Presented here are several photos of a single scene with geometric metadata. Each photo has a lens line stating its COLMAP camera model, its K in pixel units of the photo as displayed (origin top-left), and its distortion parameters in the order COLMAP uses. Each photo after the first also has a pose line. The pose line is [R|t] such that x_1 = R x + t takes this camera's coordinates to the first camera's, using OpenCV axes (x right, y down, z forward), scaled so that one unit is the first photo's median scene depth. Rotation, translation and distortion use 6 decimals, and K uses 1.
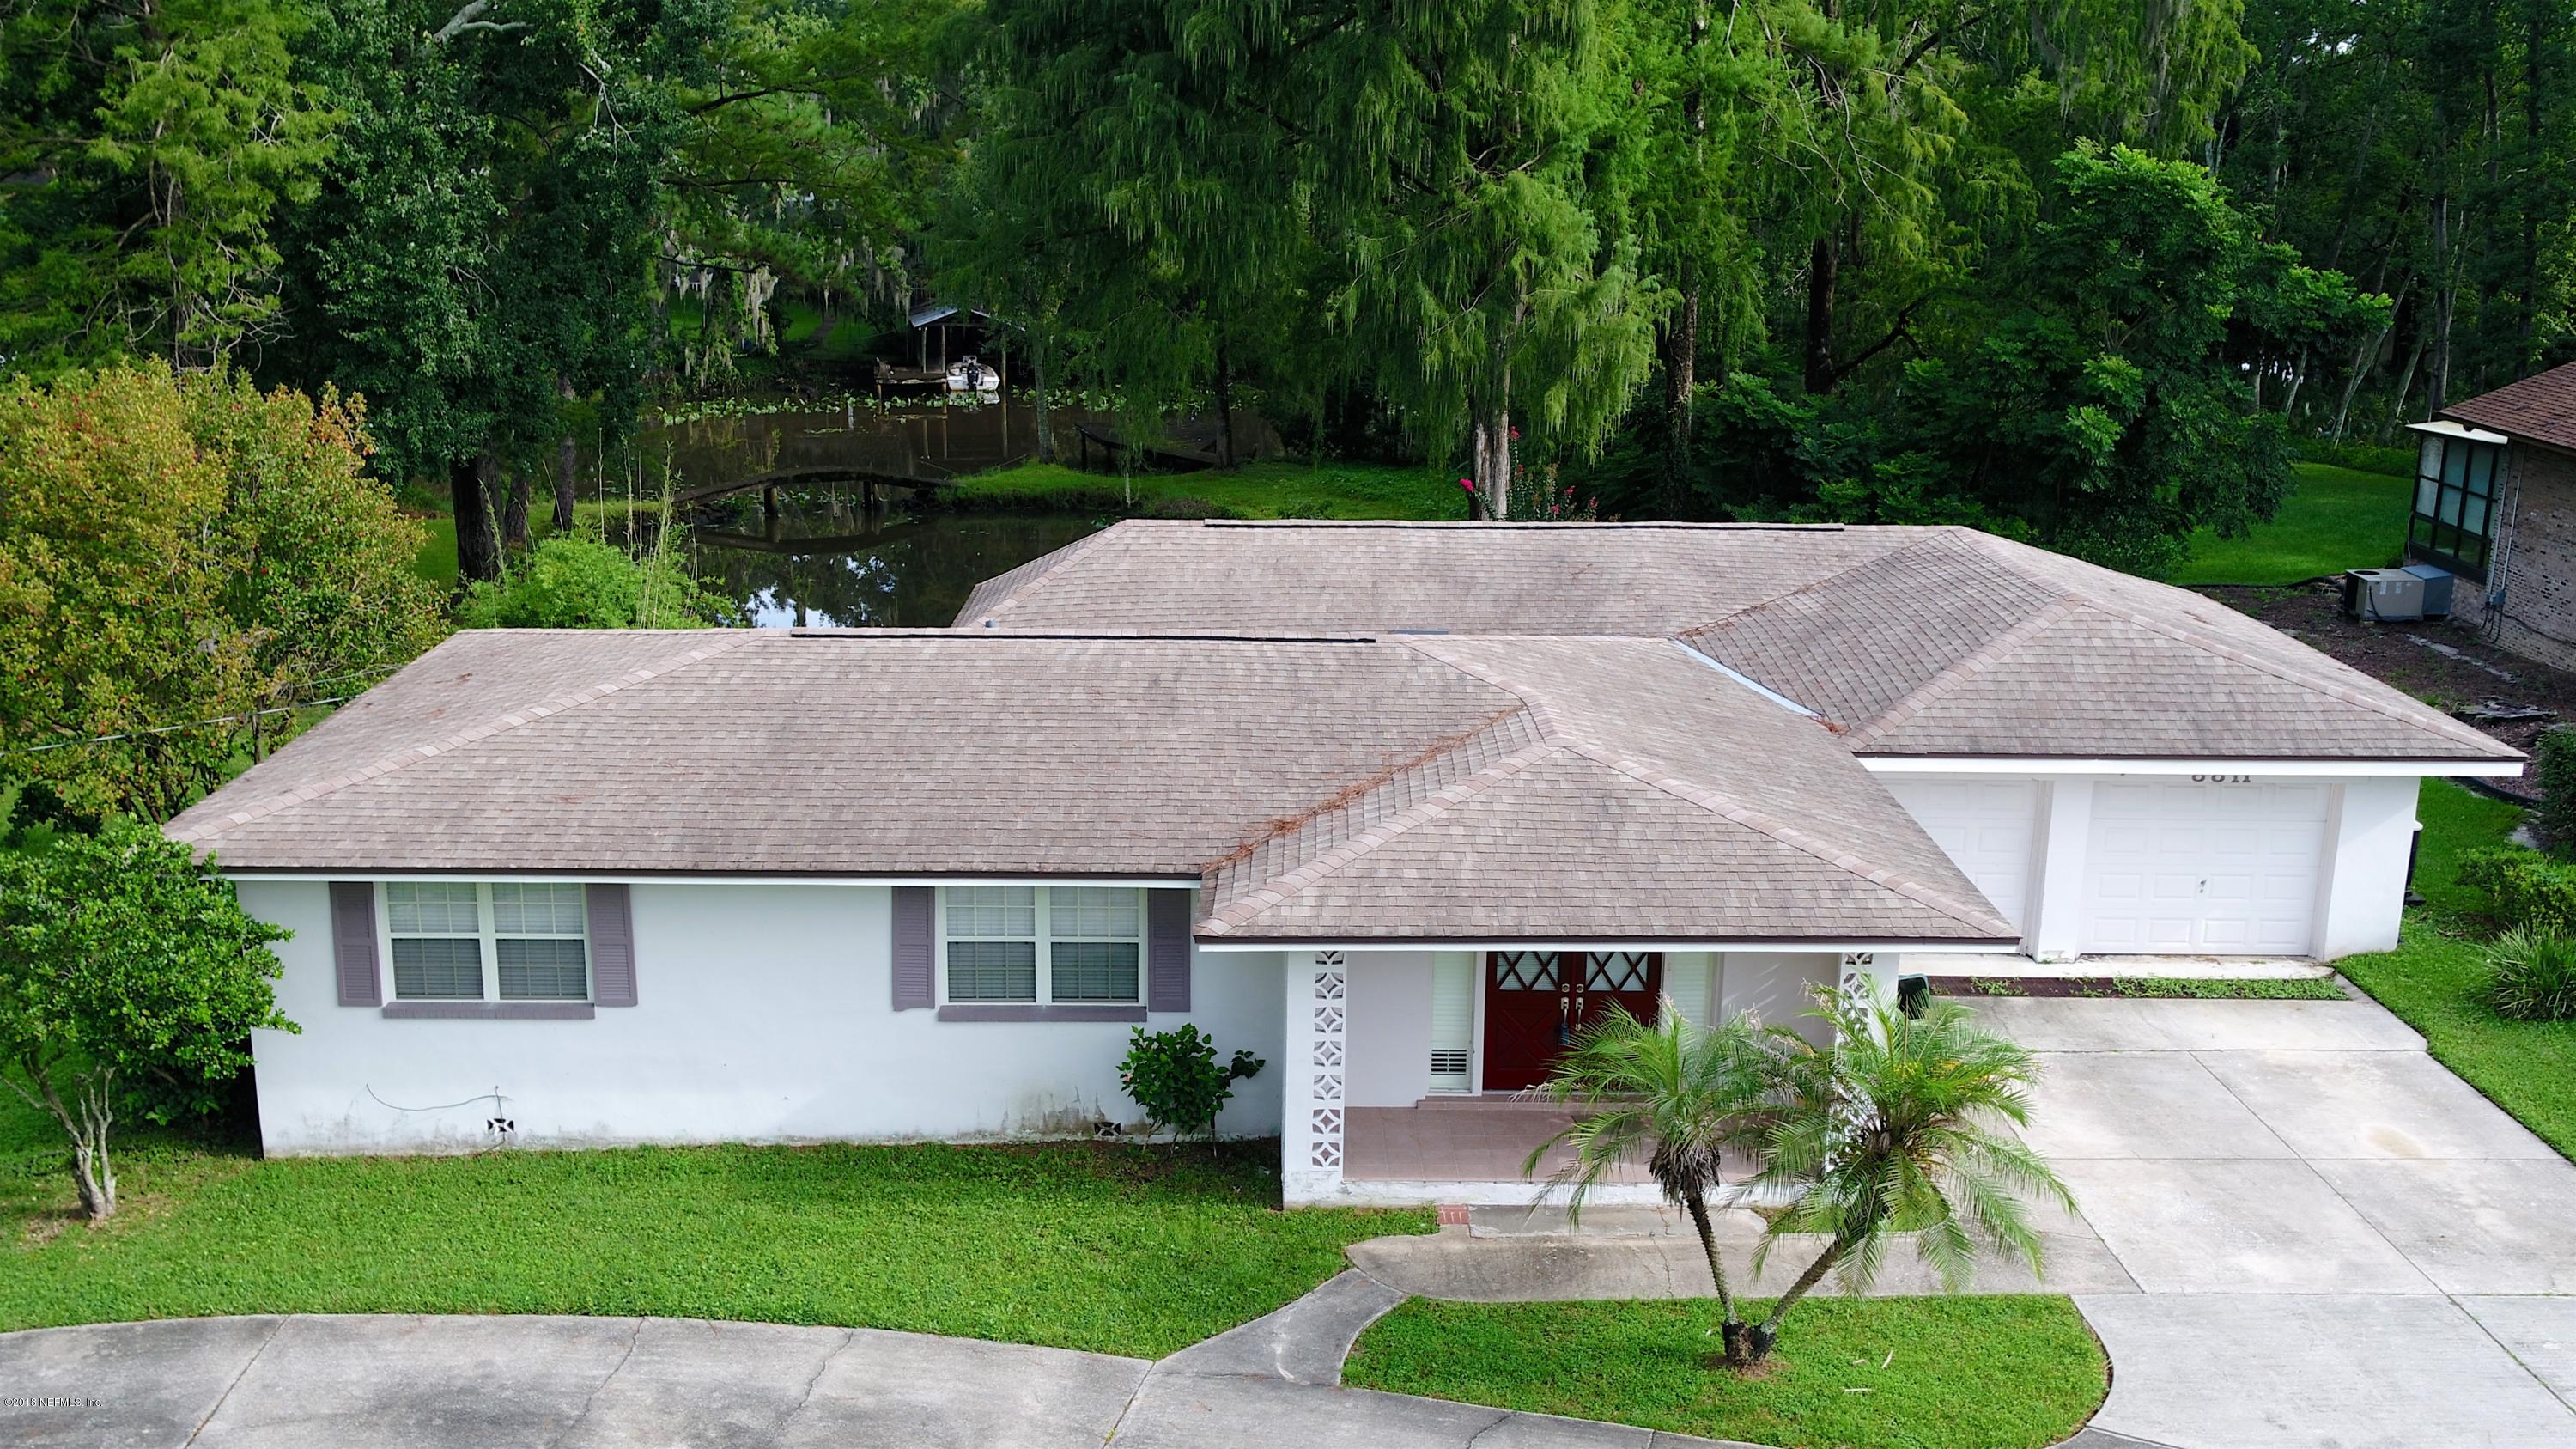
lens RADIAL K [[2332.2, 0, 1257.5], [0, 2332.2, 716.7], [0, 0, 1]] dist [-0.000417, 0.004717]
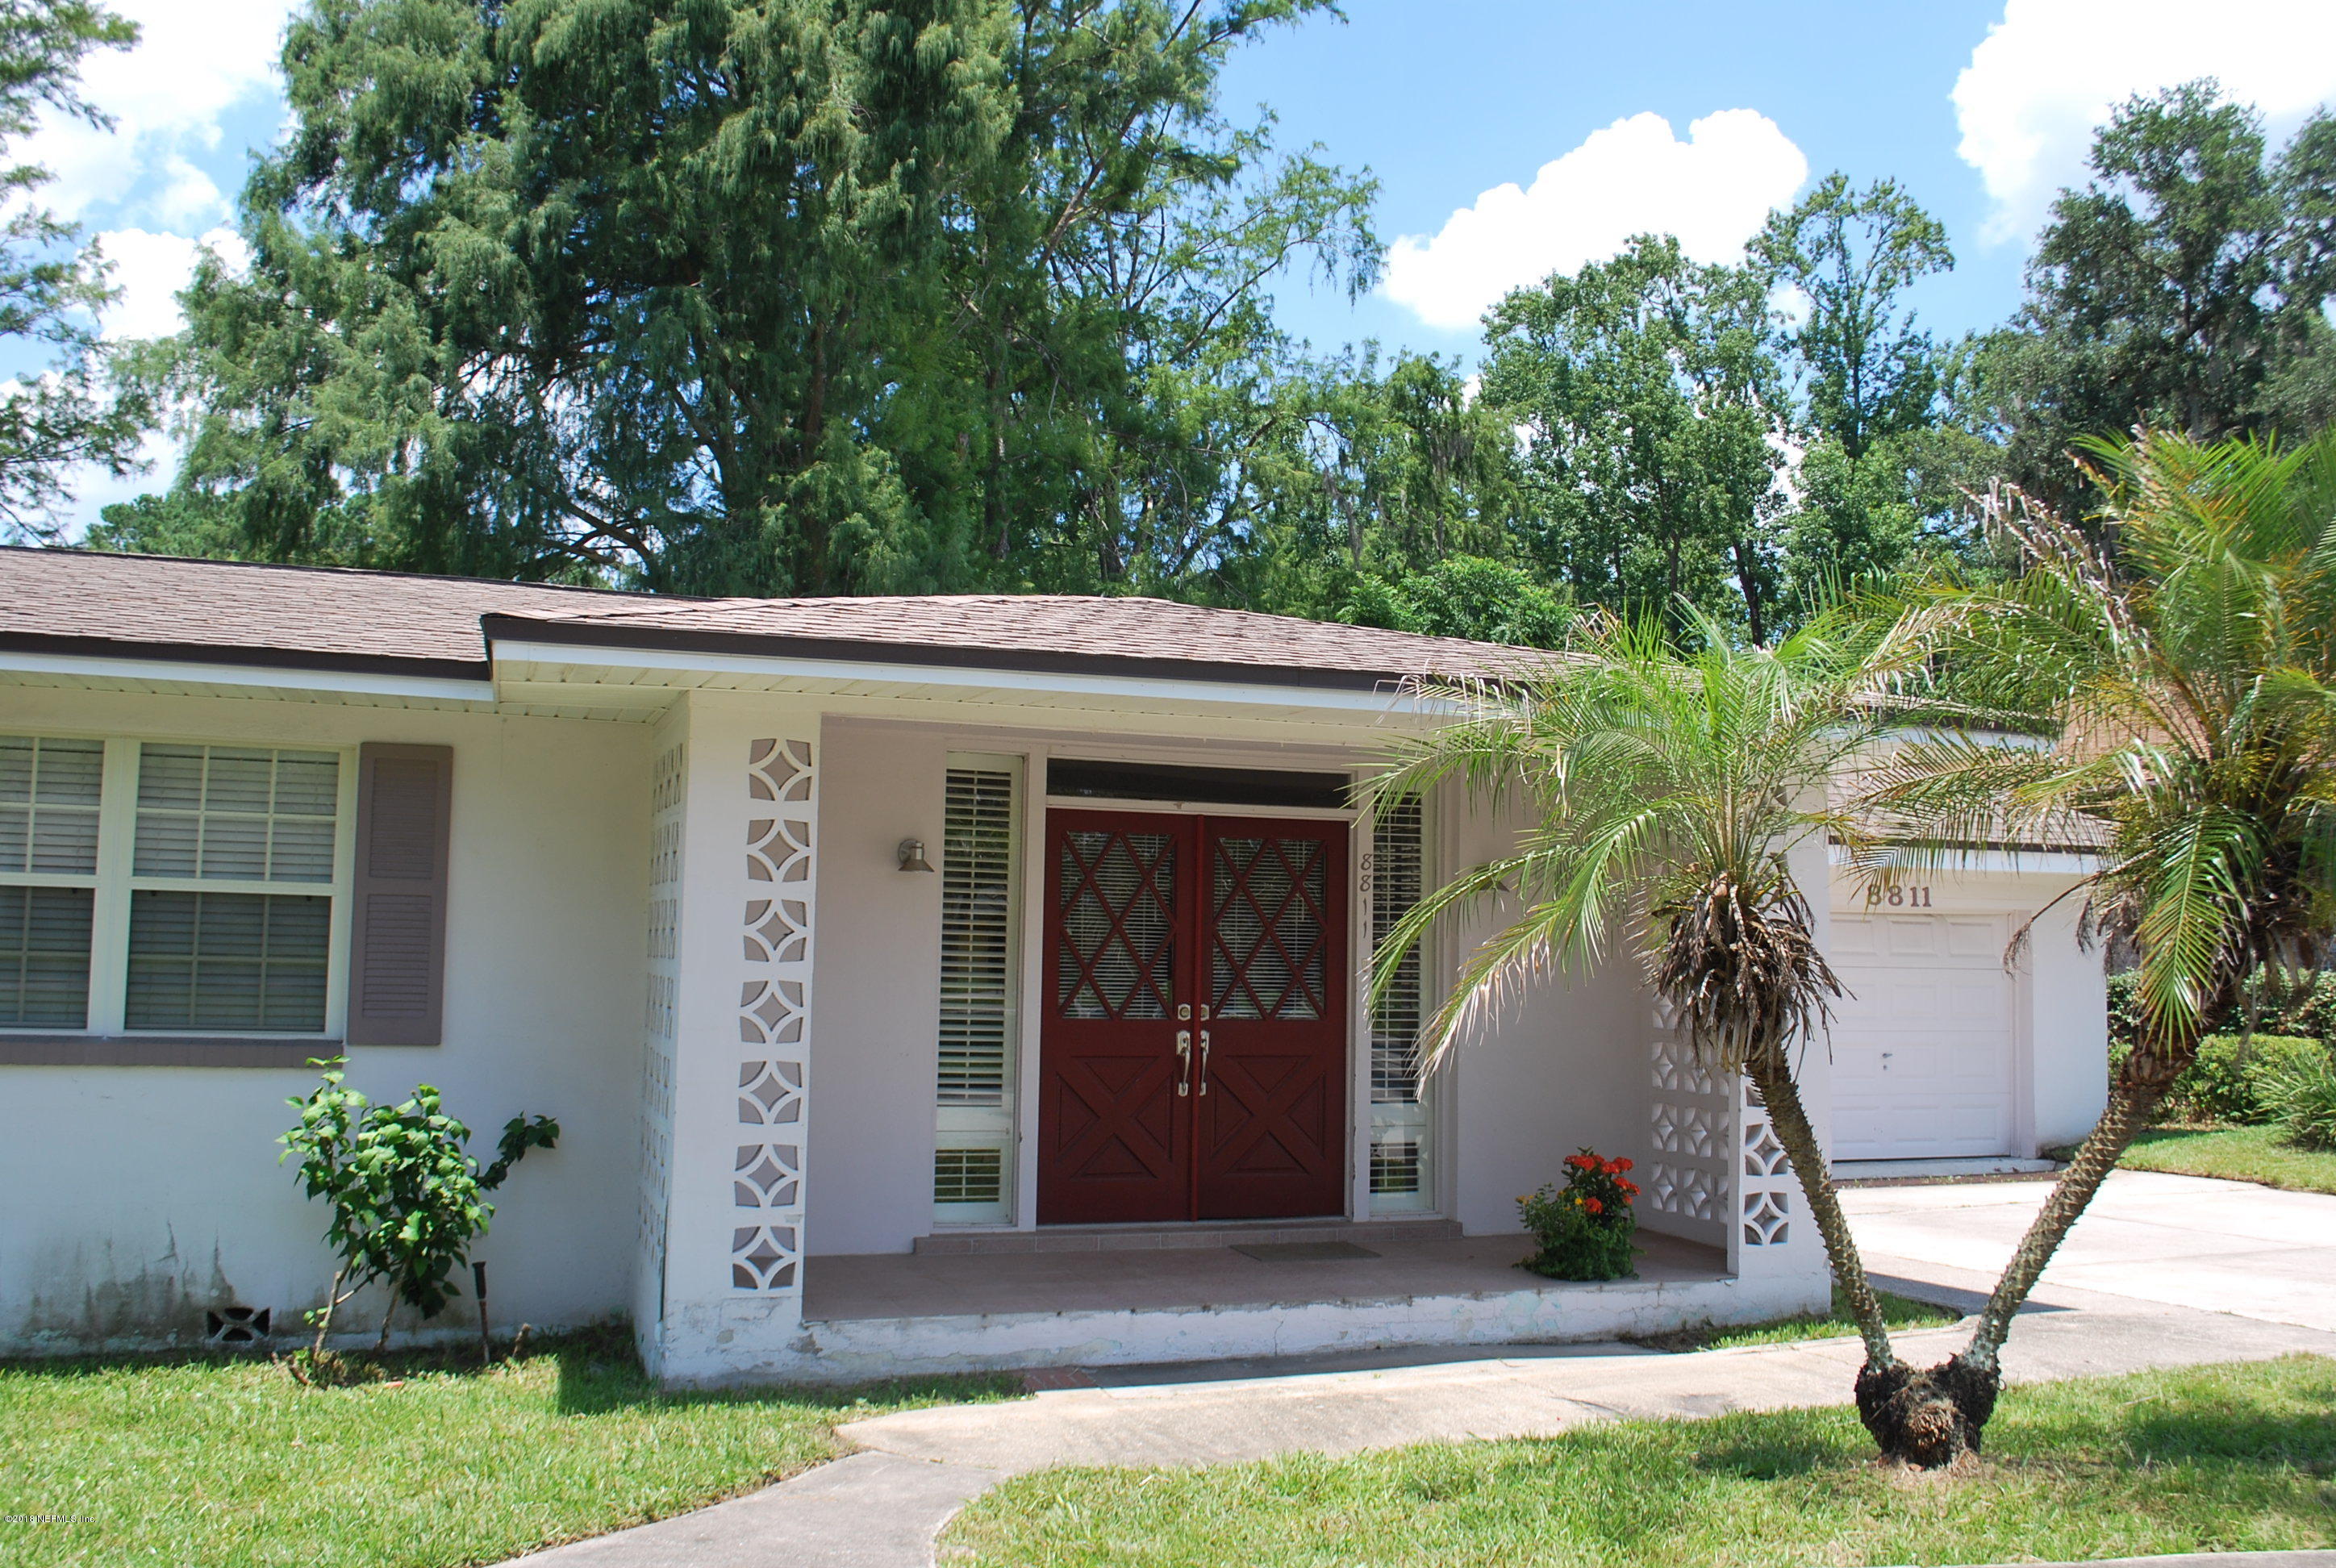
lens RADIAL K [[2111.4, 0, 1204.7], [0, 2111.4, 778.5], [0, 0, 1]] dist [-0.075910, 0.011021]
pose [[0.942037, 0.035750, 0.333599, -0.025767], [0.074989, 0.946718, -0.313213, 0.217382], [-0.327021, 0.320075, 0.889162, 0.554877]]
